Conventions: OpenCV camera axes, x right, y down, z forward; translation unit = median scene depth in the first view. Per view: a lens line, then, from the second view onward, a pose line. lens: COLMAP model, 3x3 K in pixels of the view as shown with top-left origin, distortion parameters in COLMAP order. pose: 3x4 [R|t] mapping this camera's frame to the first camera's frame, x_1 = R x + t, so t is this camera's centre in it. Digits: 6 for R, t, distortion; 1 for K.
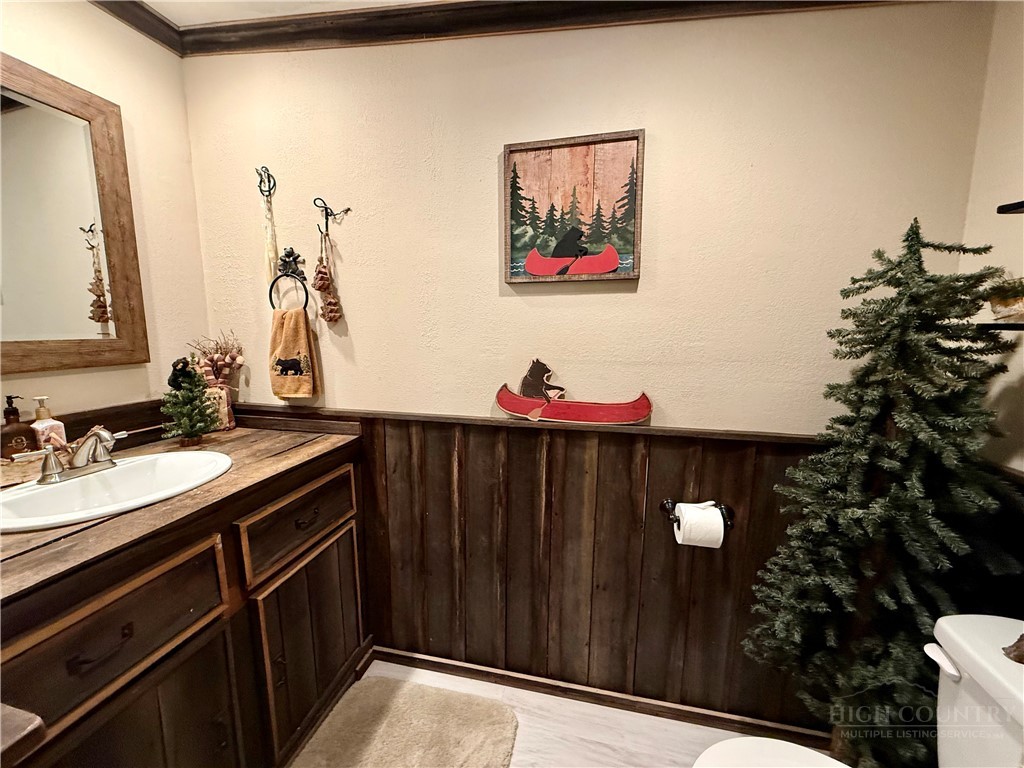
lens RADIAL K [[409.0, 0, 510.4], [0, 409.0, 384.5], [0, 0, 1]] dist [-0.001048, -0.000087]
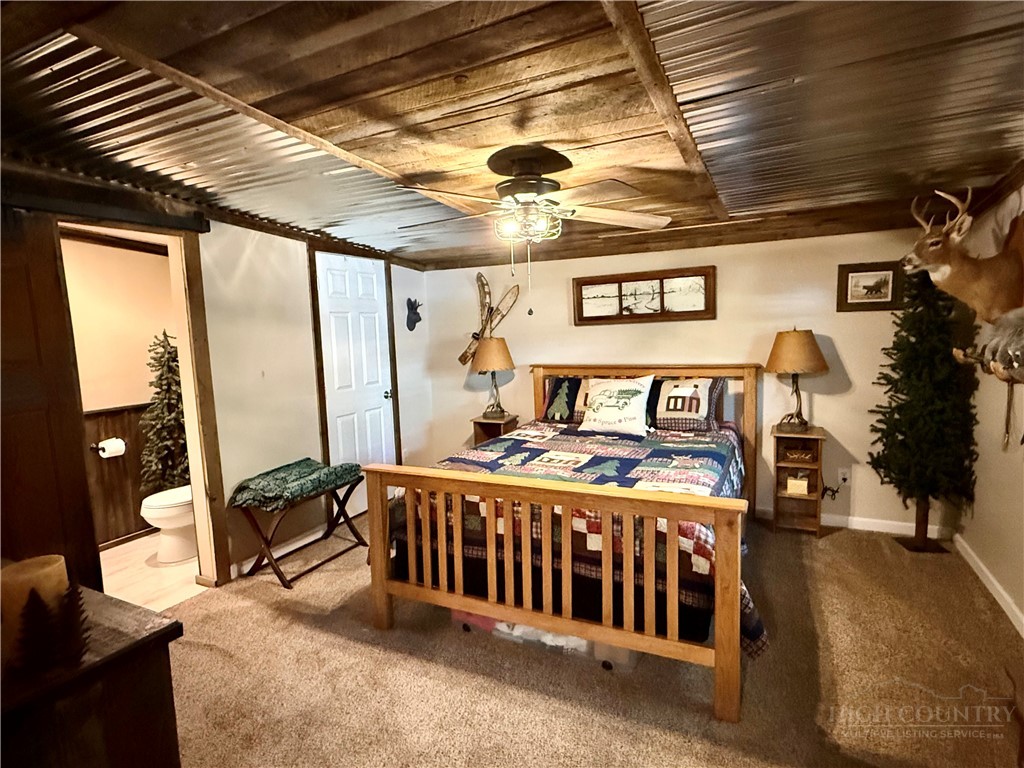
lens RADIAL K [[550.2, 0, 511.2], [0, 550.2, 382.7], [0, 0, 1]] dist [-0.004851, -0.000540]
pose [[0.234995, -0.113281, 0.965373, -2.556189], [0.167507, 0.983046, 0.074580, 0.157411], [-0.957454, 0.144181, 0.249987, -2.602167]]
